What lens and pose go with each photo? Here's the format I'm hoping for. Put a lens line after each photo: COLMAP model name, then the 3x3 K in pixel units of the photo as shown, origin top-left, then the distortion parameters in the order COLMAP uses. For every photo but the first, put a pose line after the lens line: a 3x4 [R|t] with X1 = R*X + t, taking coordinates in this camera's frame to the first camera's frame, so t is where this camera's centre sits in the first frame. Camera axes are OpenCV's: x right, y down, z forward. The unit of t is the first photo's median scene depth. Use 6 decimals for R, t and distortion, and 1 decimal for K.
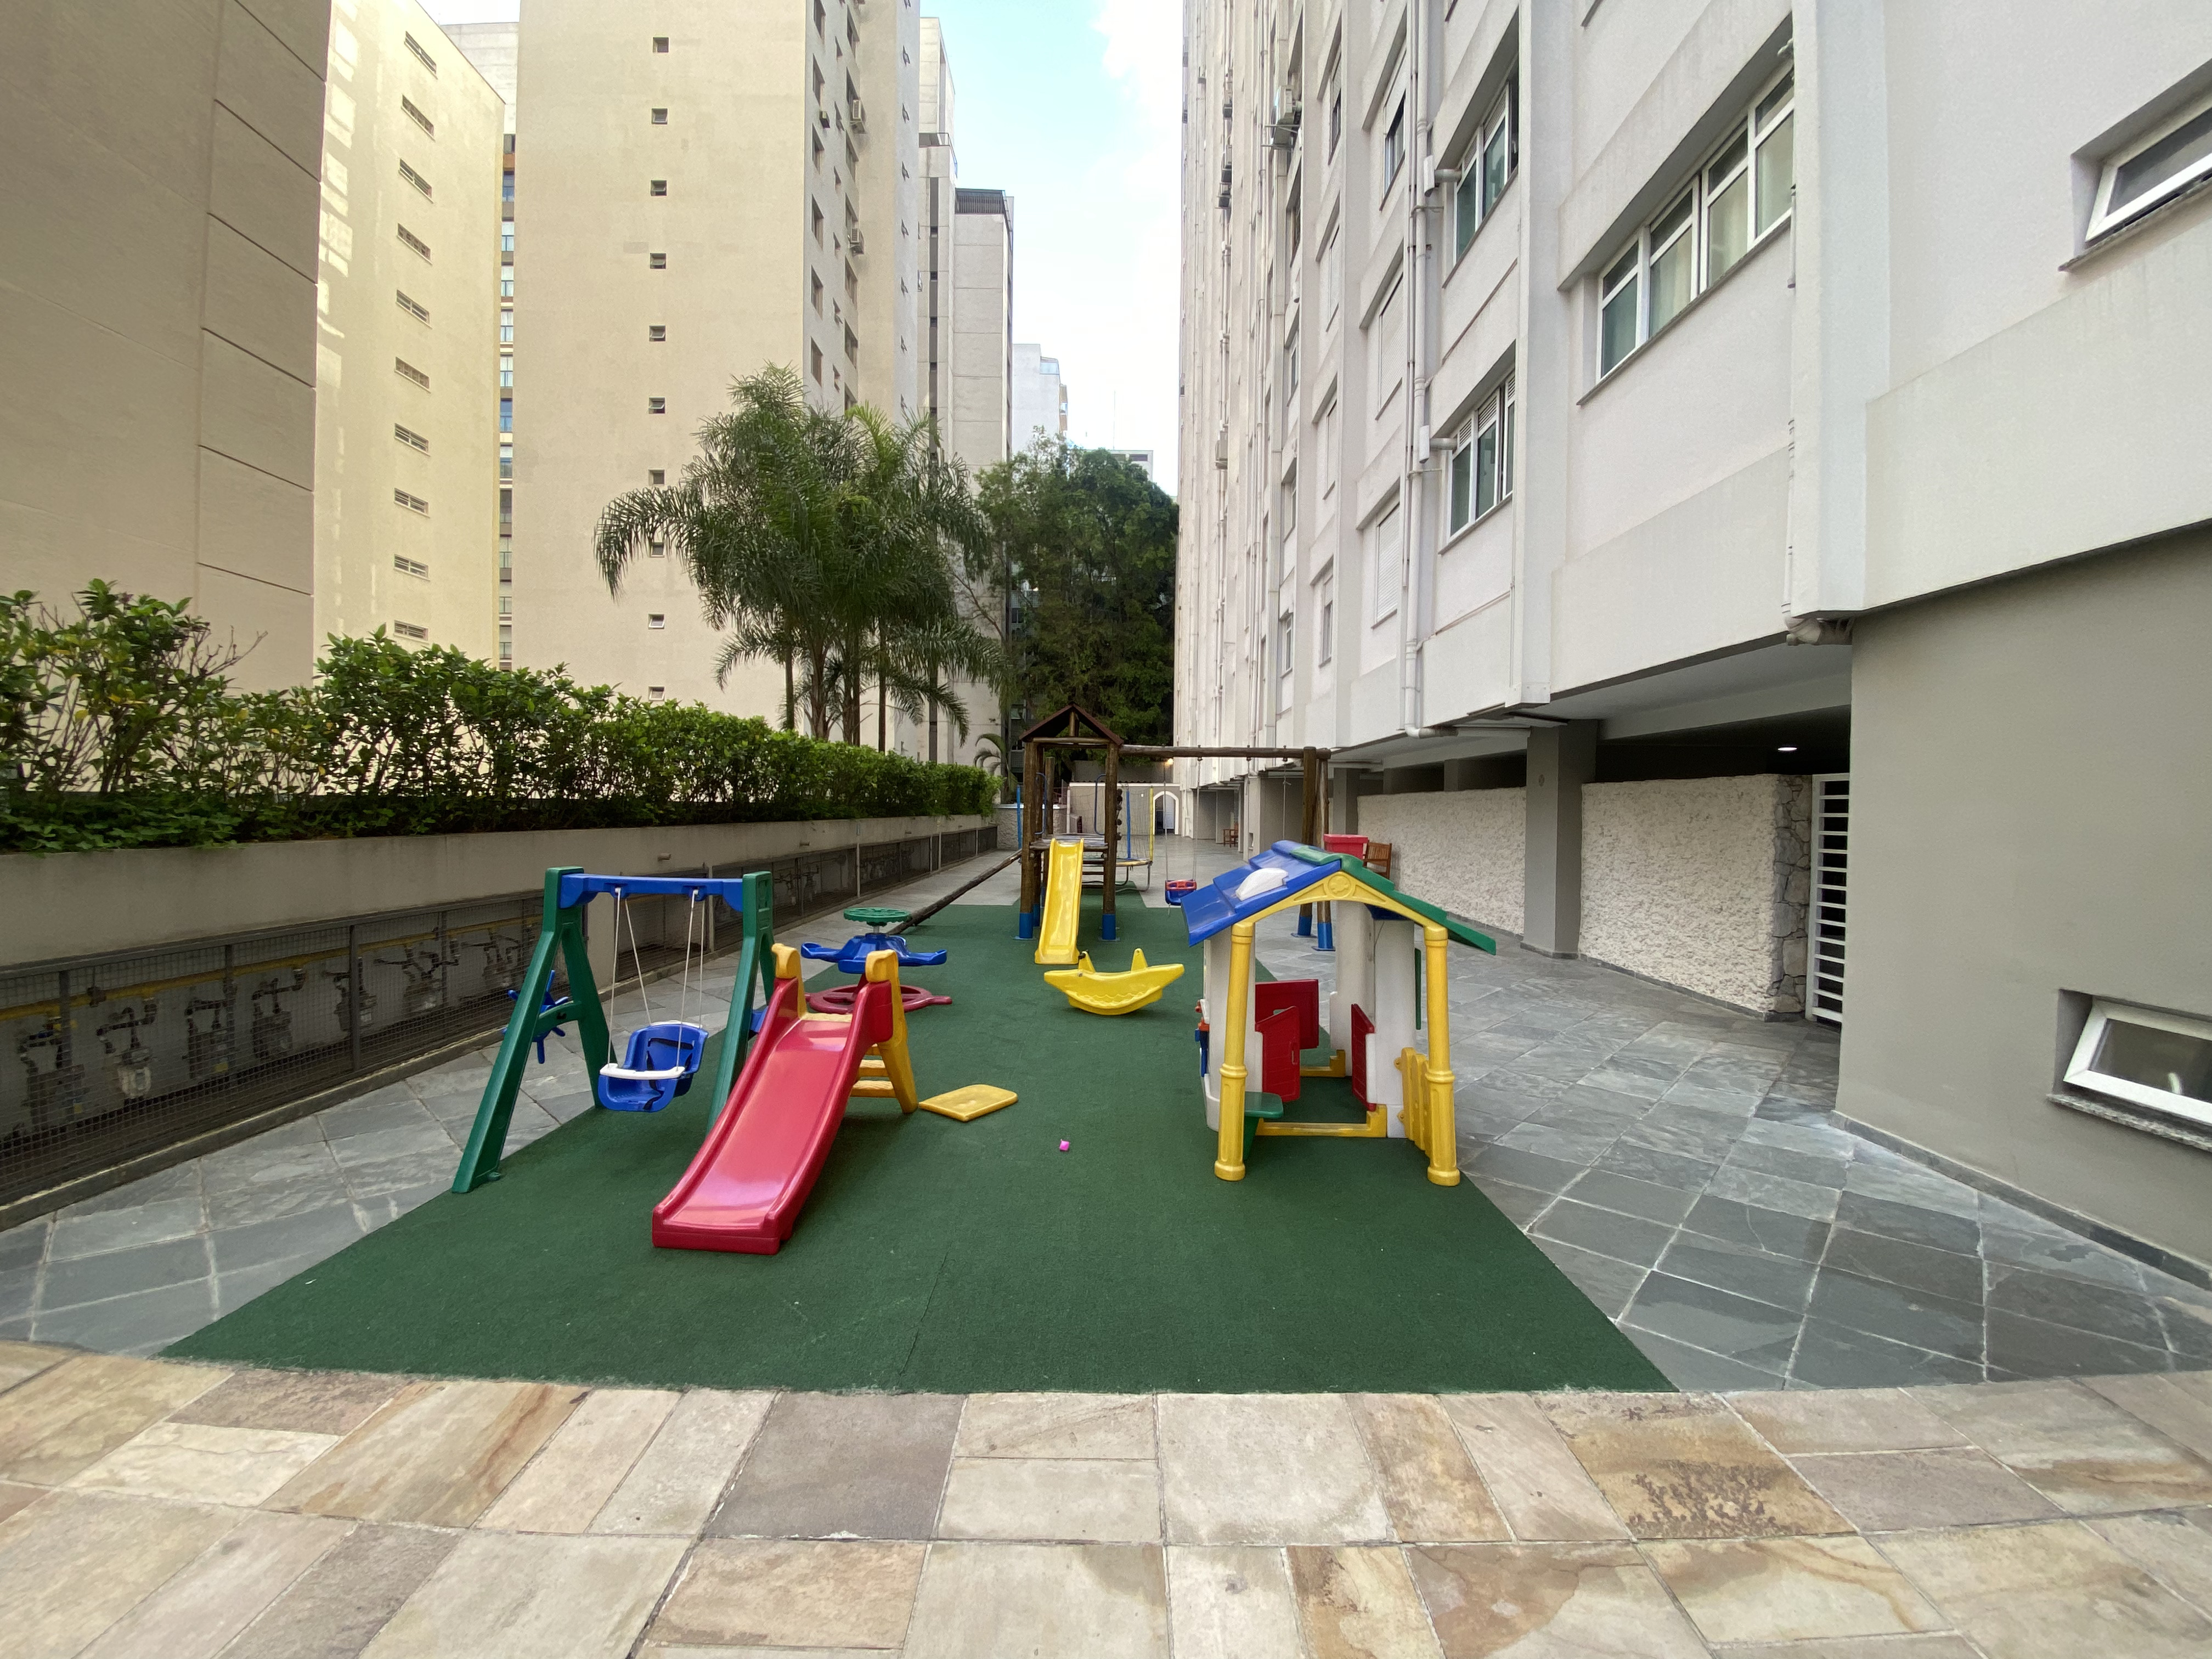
lens RADIAL K [[891.5, 0, 1101.4], [0, 891.5, 829.9], [0, 0, 1]] dist [0.012513, -0.015666]
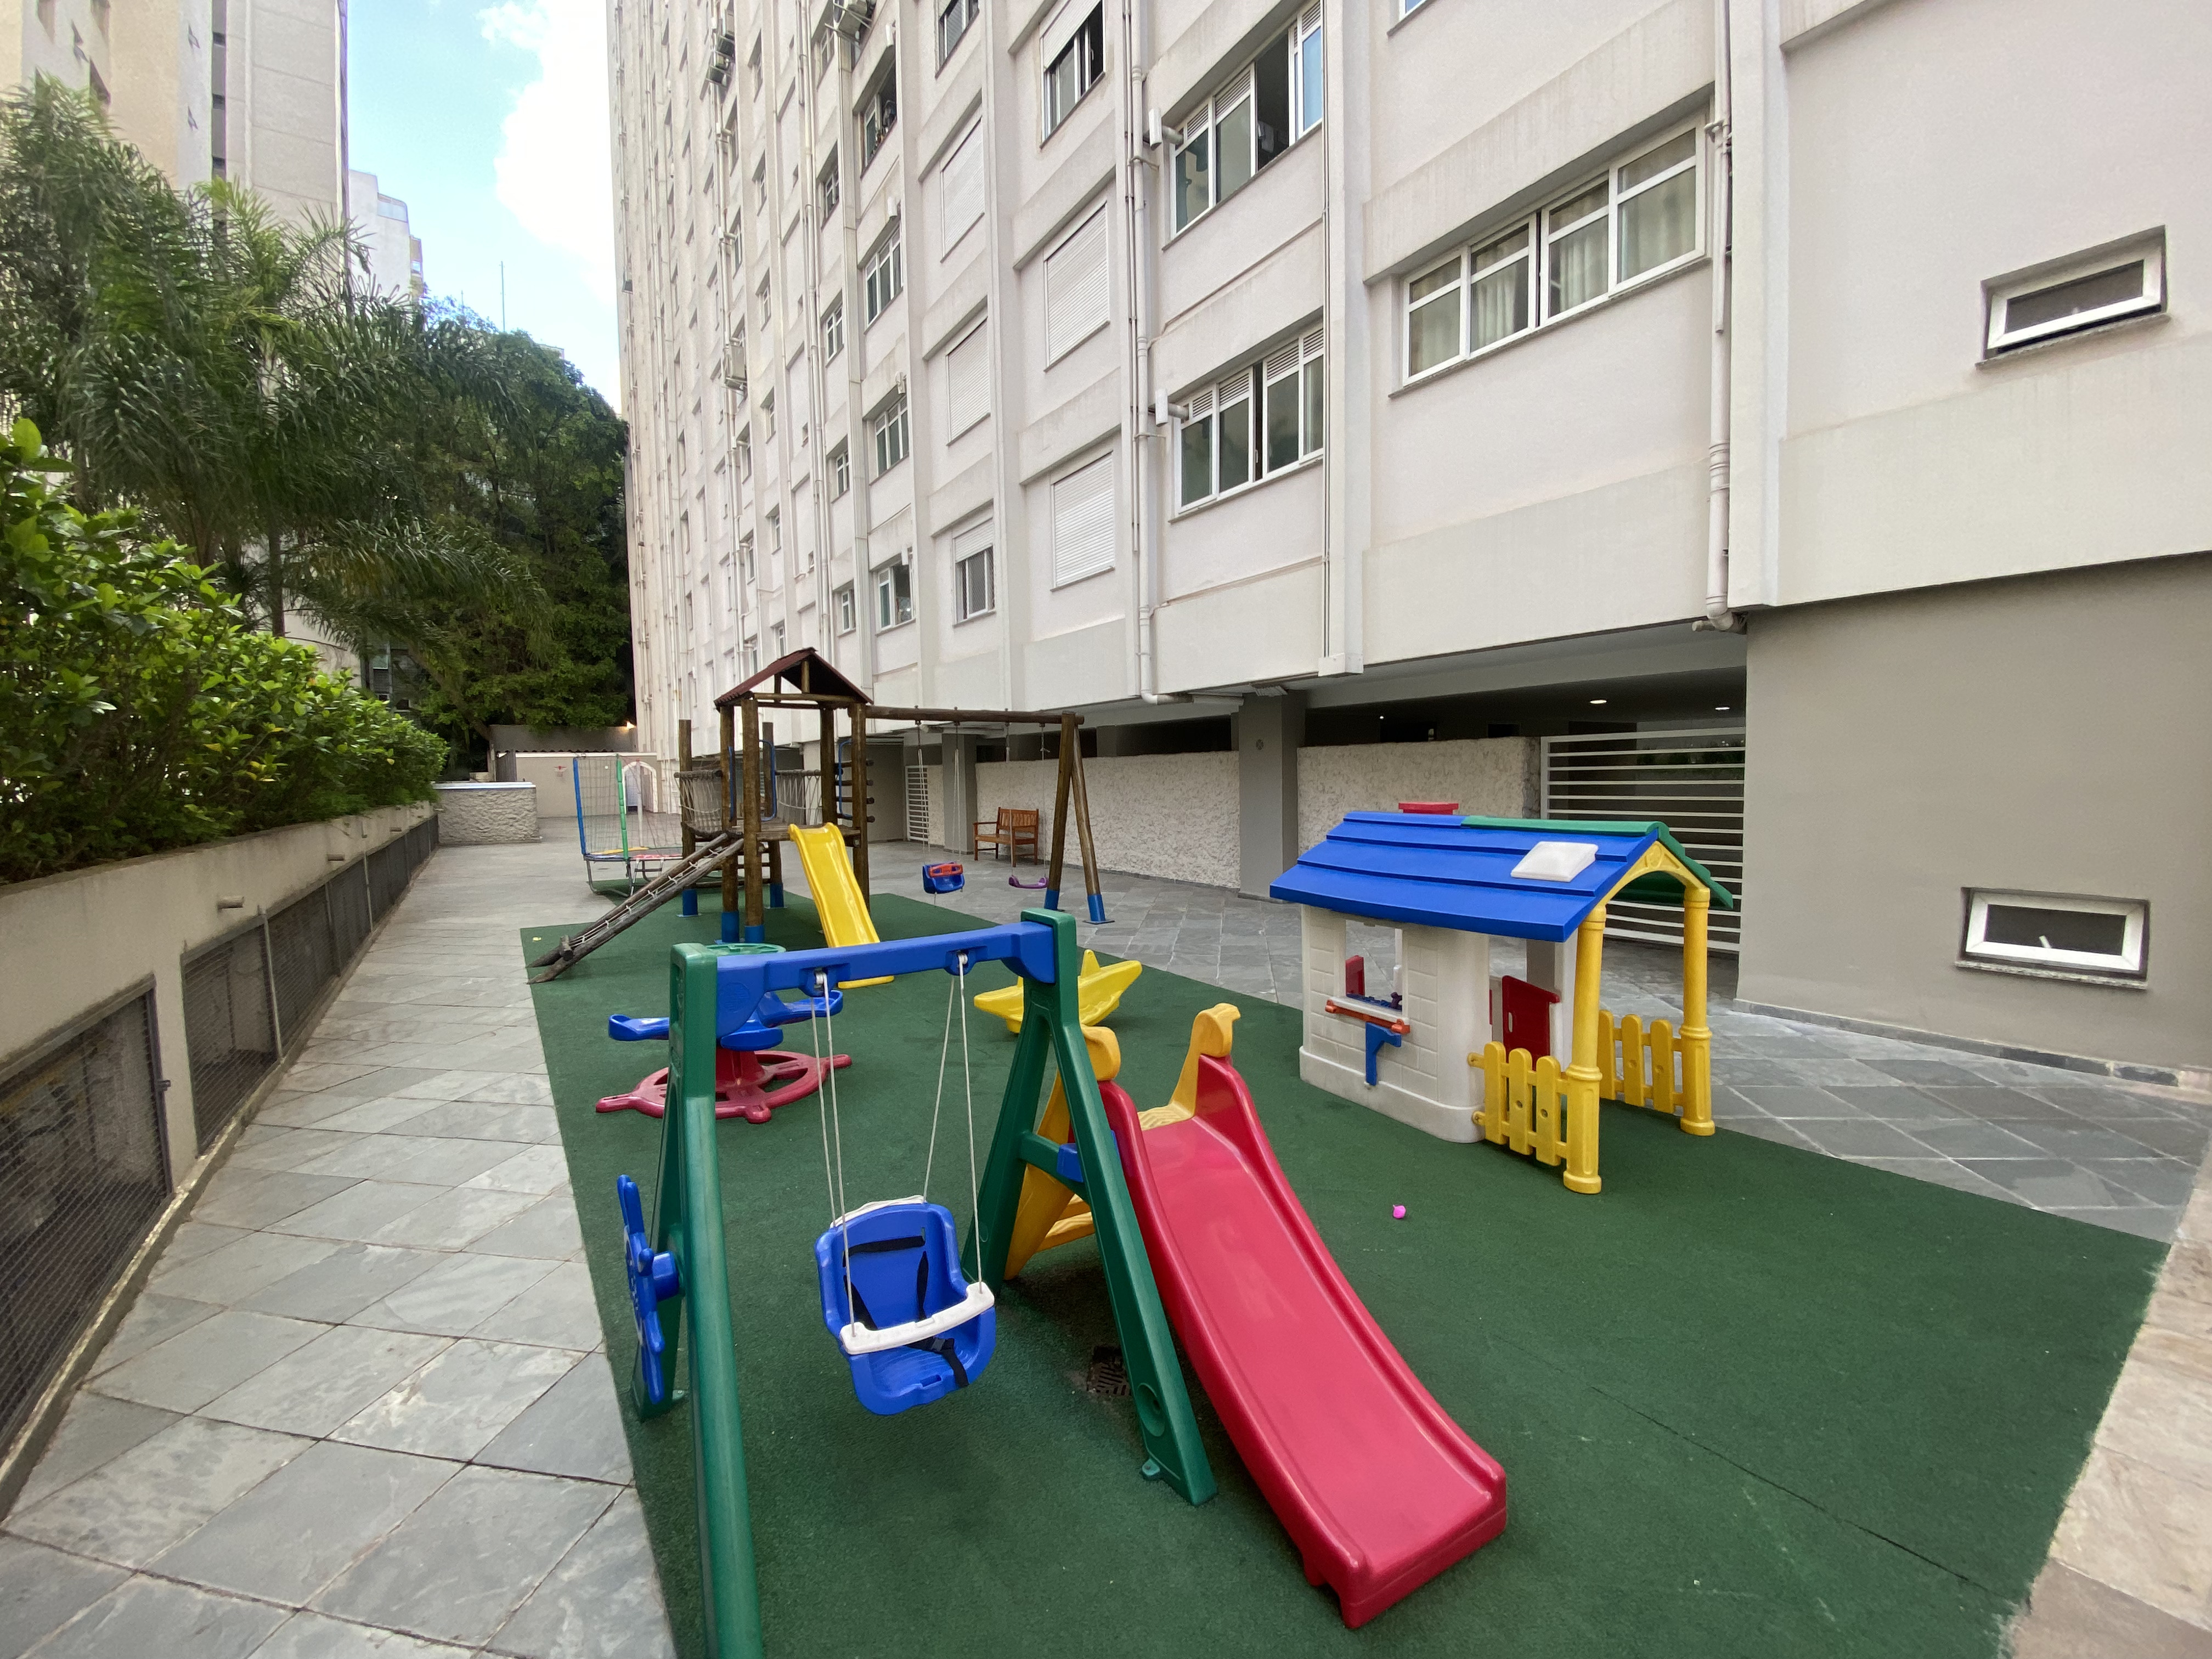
lens RADIAL K [[891.5, 0, 1092.8], [0, 891.5, 828.6], [0, 0, 1]] dist [0.012513, -0.015666]
pose [[0.816997, -0.061982, 0.573301, -0.316713], [0.041010, 0.997934, 0.049448, -0.015601], [-0.575181, -0.016888, 0.817852, 0.232729]]
